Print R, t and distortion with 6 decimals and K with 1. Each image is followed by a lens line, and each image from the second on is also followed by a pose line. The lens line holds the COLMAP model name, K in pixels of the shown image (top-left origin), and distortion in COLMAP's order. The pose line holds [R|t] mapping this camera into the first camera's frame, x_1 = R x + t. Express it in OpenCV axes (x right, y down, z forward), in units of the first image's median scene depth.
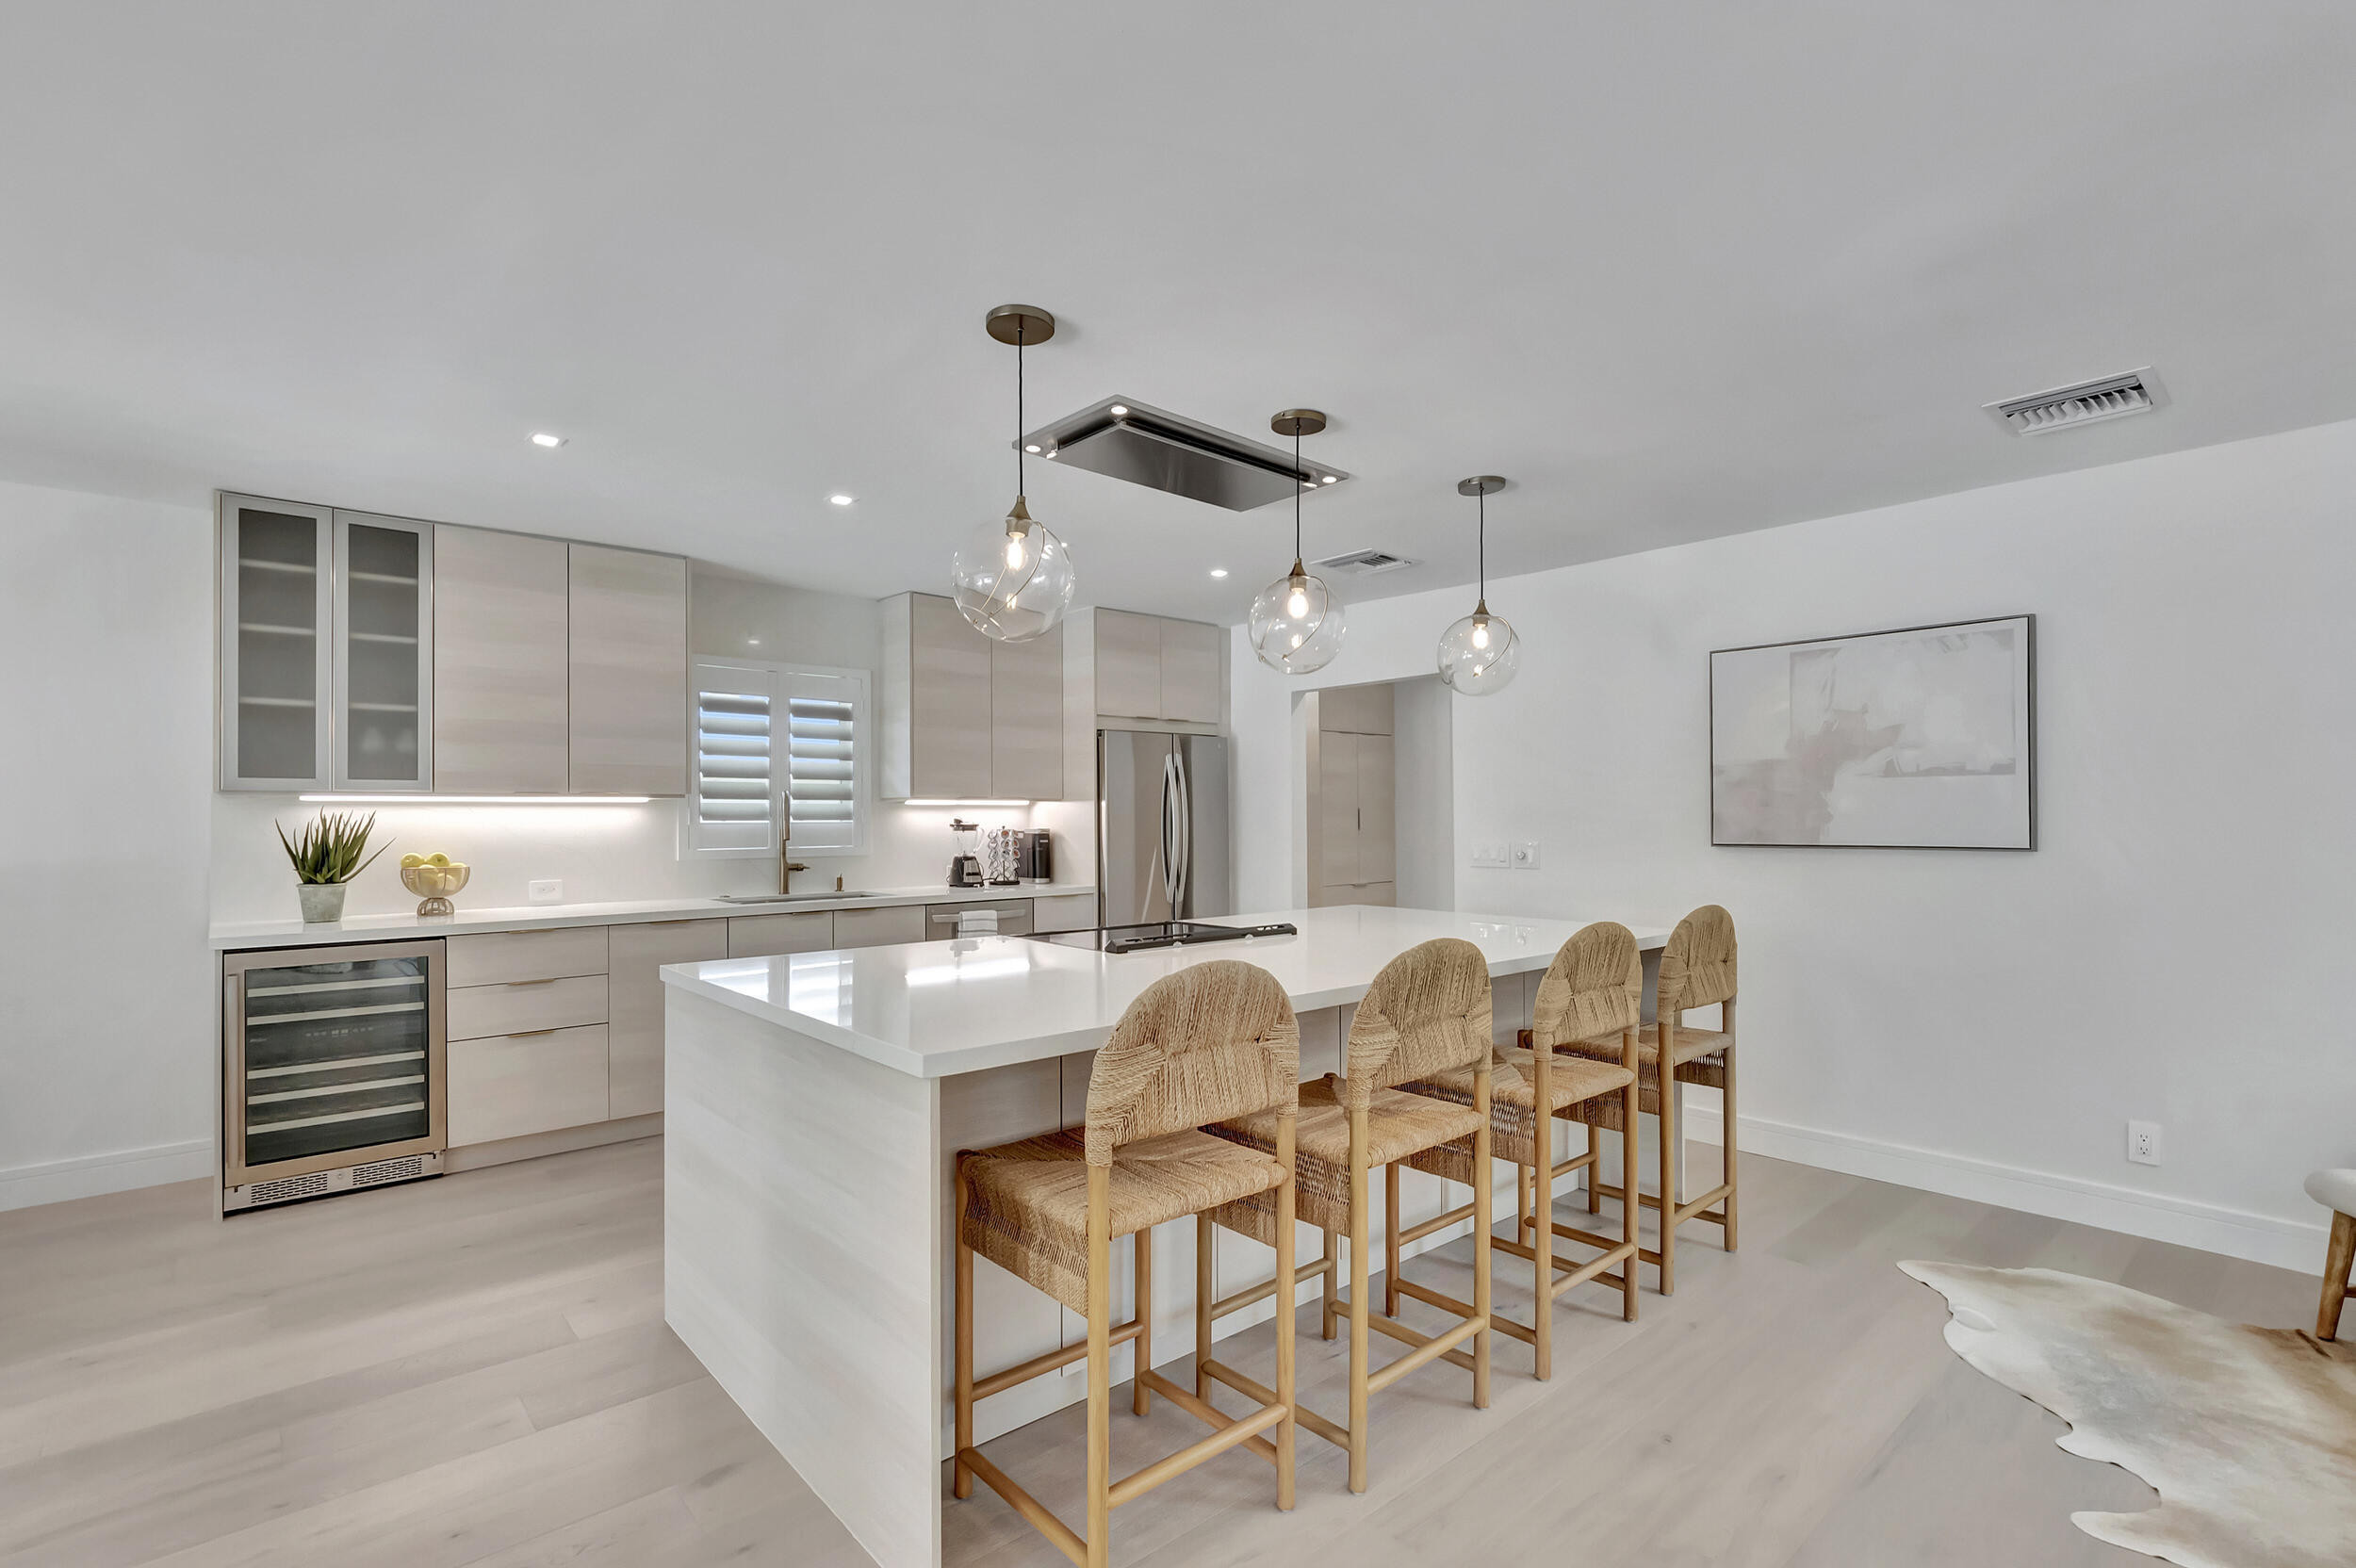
lens RADIAL K [[1078.9, 0, 1170.4], [0, 1078.9, 811.6], [0, 0, 1]] dist [-0.001421, -0.000467]
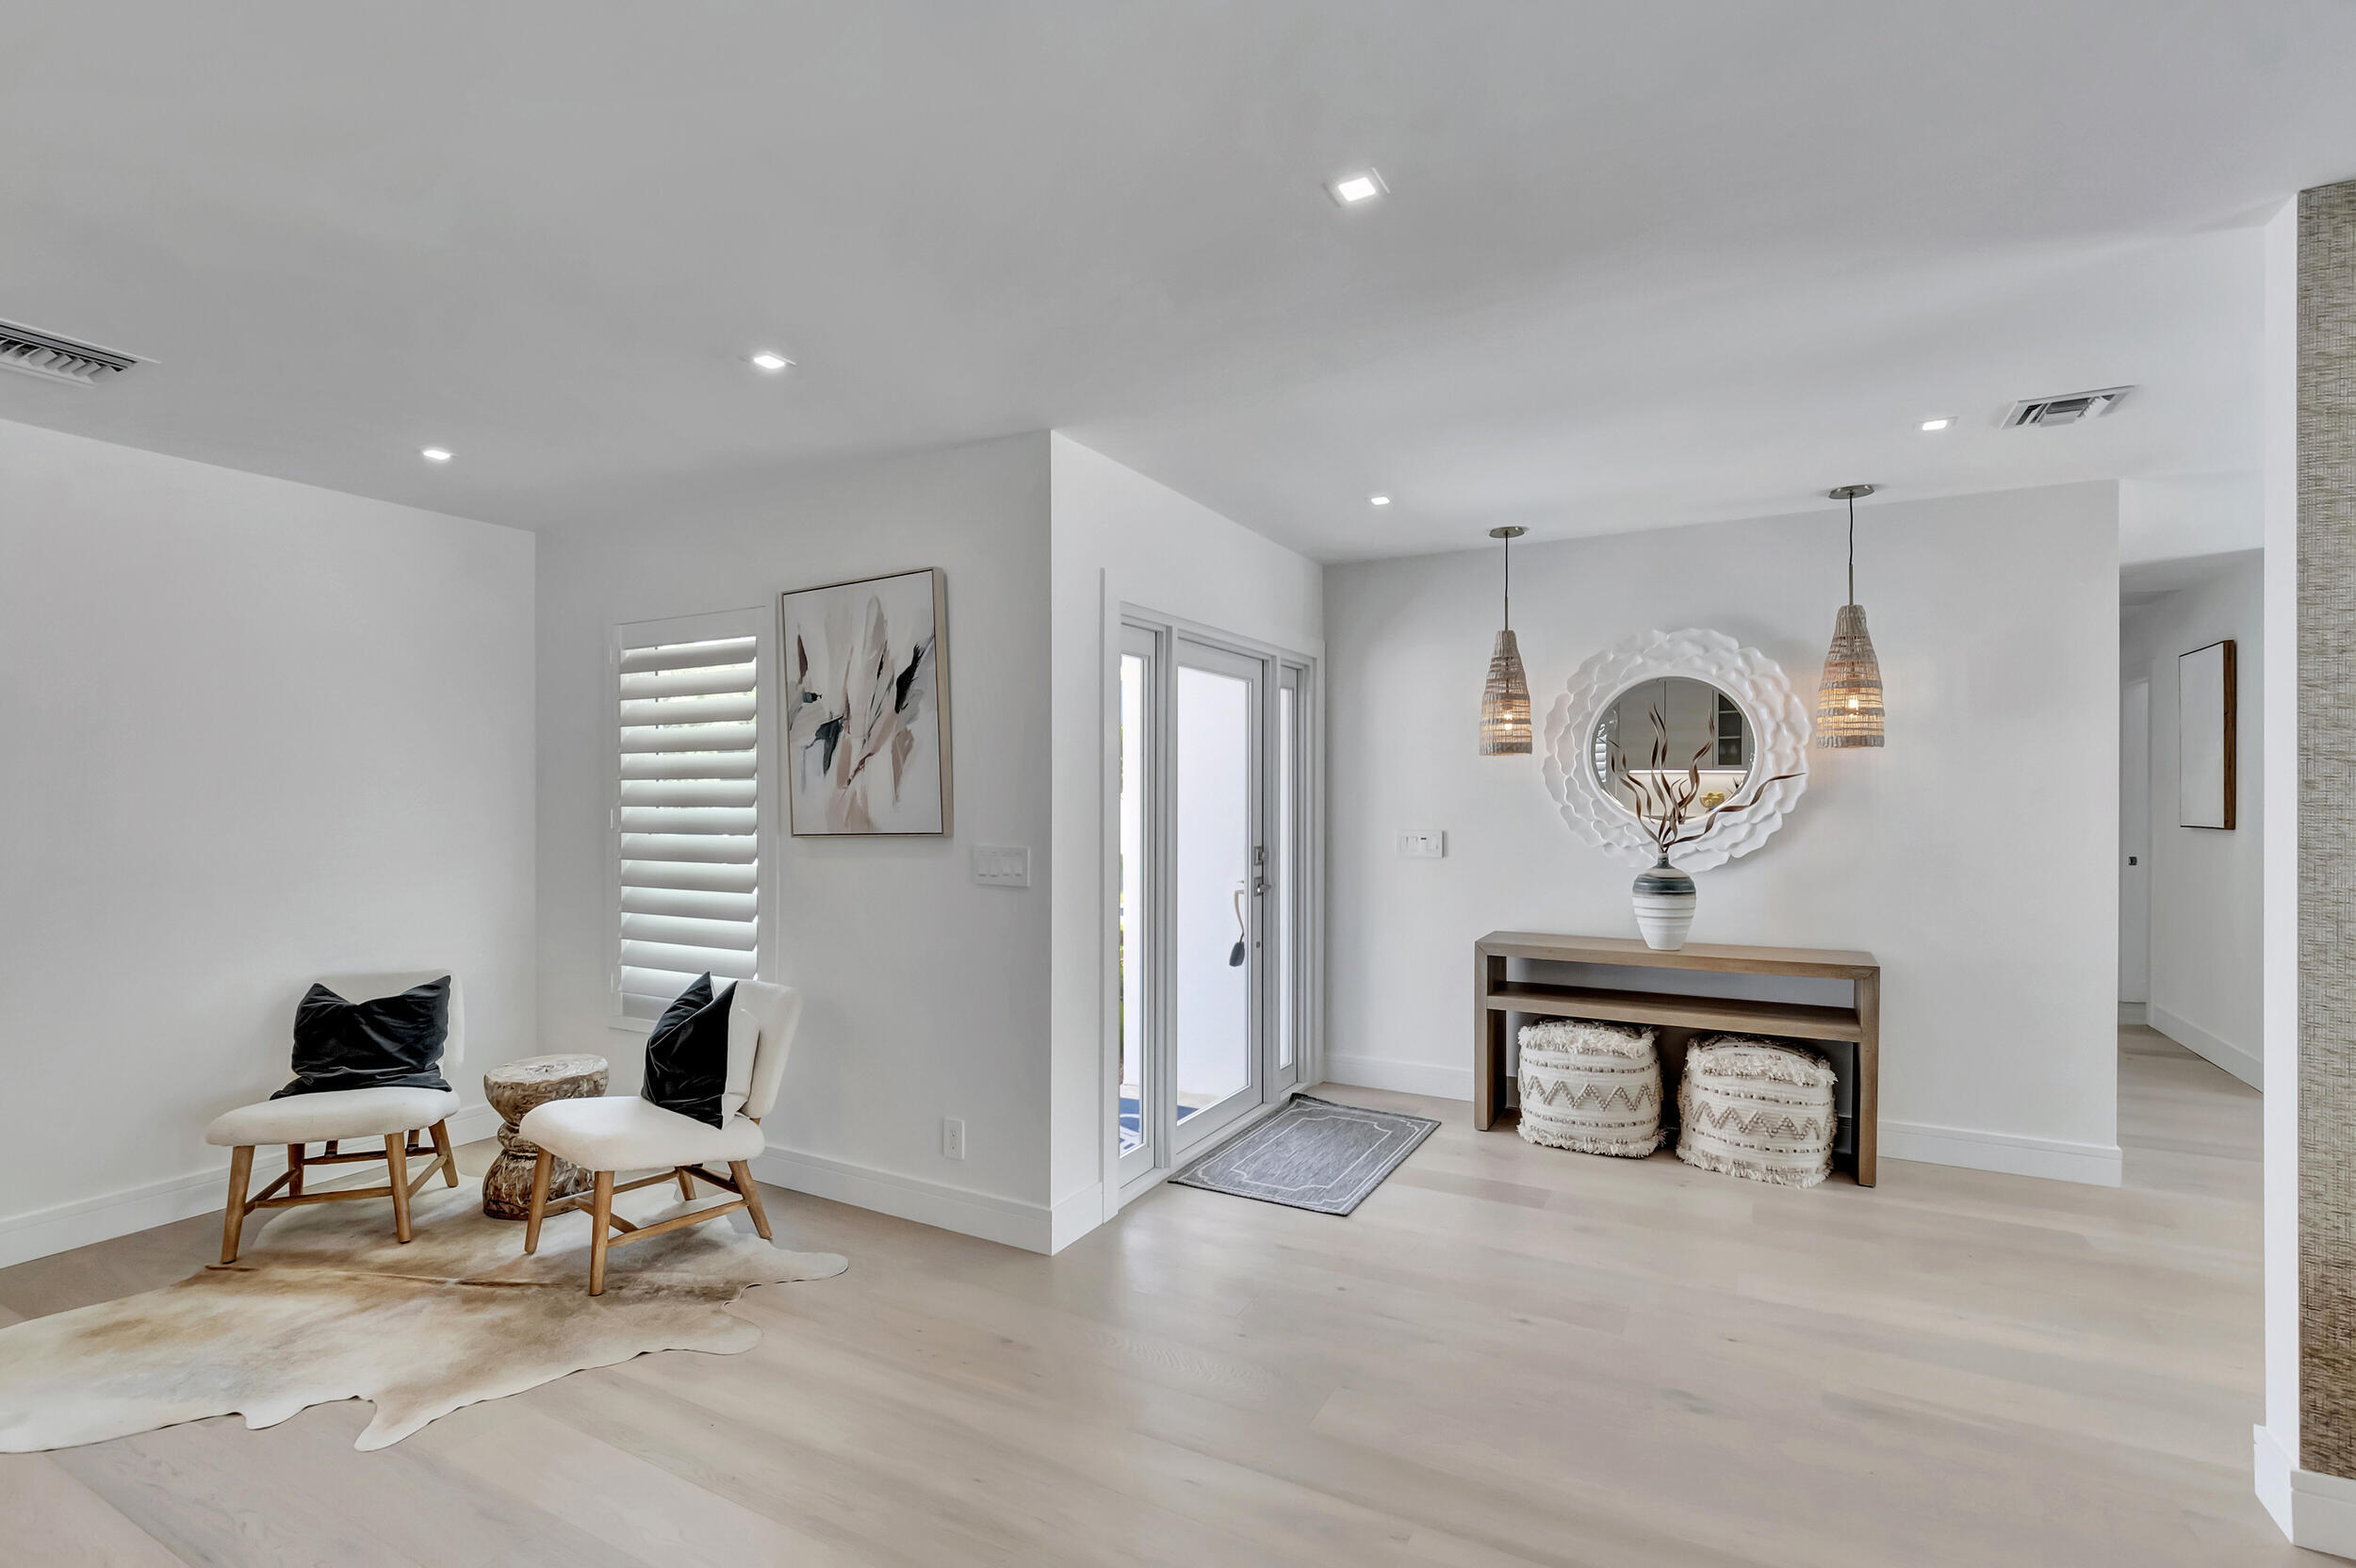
lens RADIAL K [[1075.5, 0, 1172.0], [0, 1075.5, 794.9], [0, 0, 1]] dist [0.014535, -0.007437]
pose [[-0.345690, 0.008848, 0.938307, -0.243651], [-0.003096, 0.999939, -0.010569, -0.000849], [-0.938344, -0.006558, -0.345641, 0.301882]]
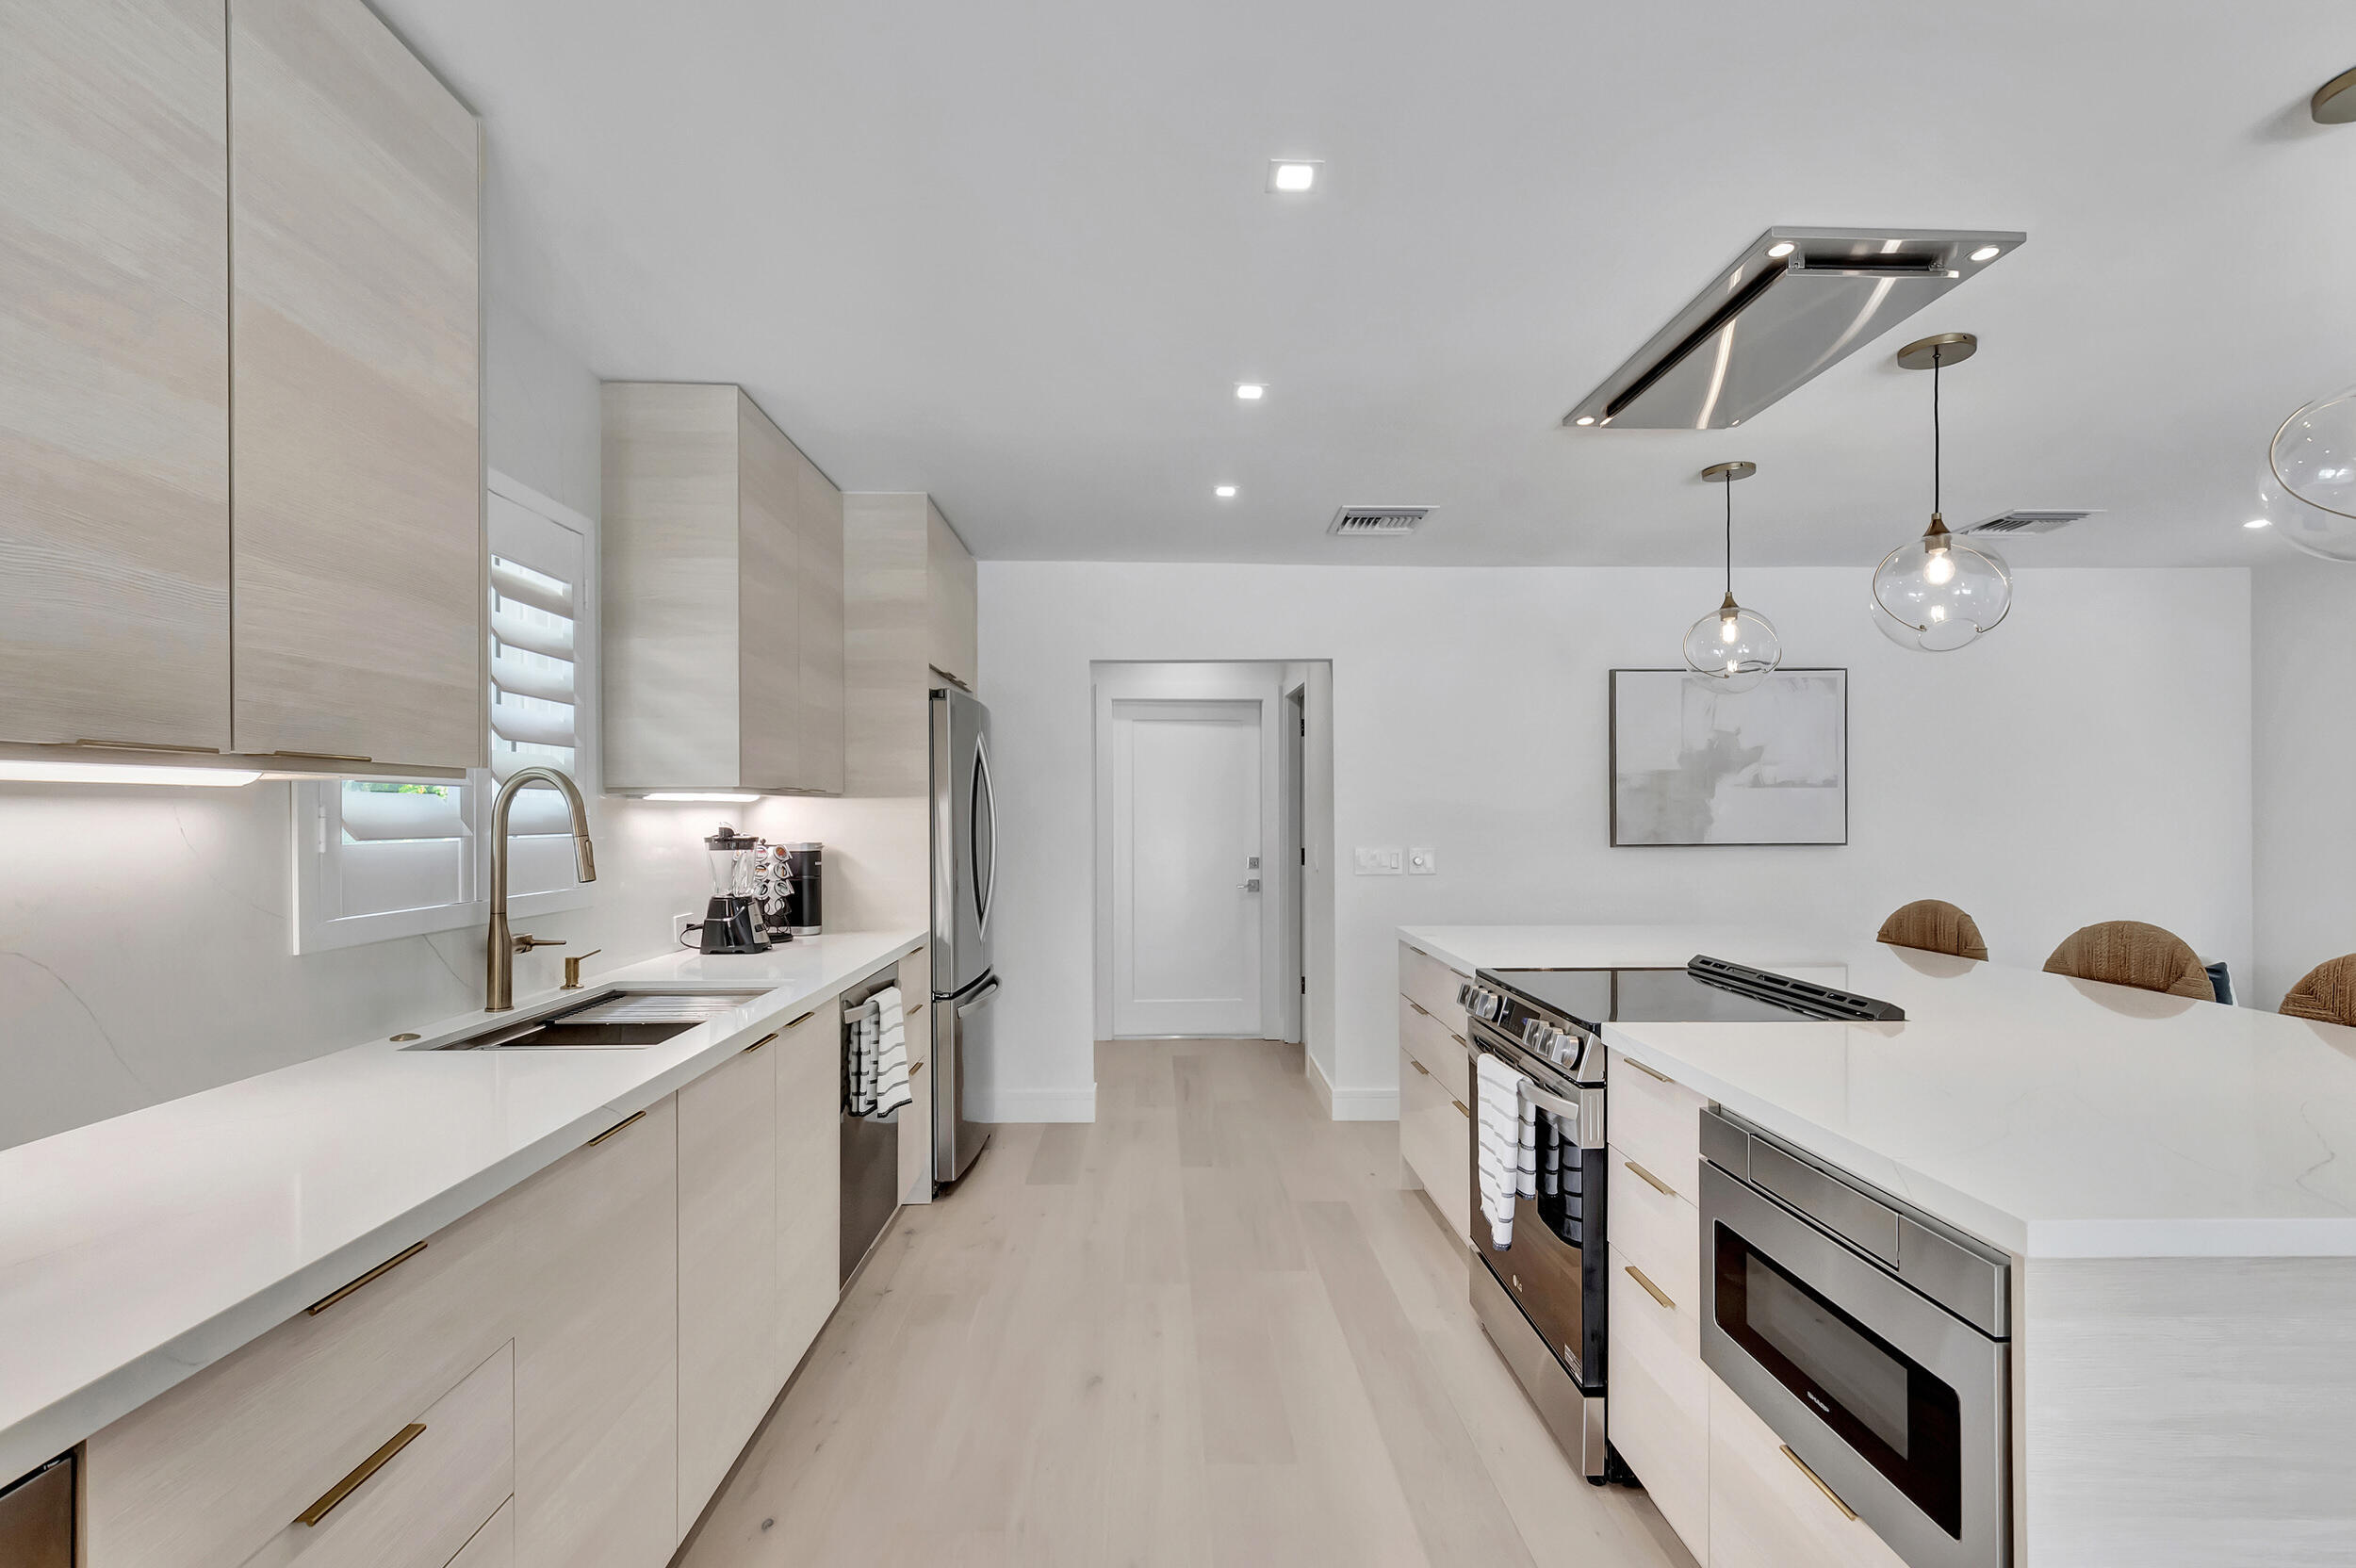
lens RADIAL K [[1078.9, 0, 1170.4], [0, 1078.9, 811.6], [0, 0, 1]] dist [-0.001421, -0.000467]
pose [[0.638922, 0.002096, 0.769268, -0.673298], [-0.002563, 0.999997, -0.000596, -0.002102], [-0.769267, -0.001591, 0.638926, 0.691617]]
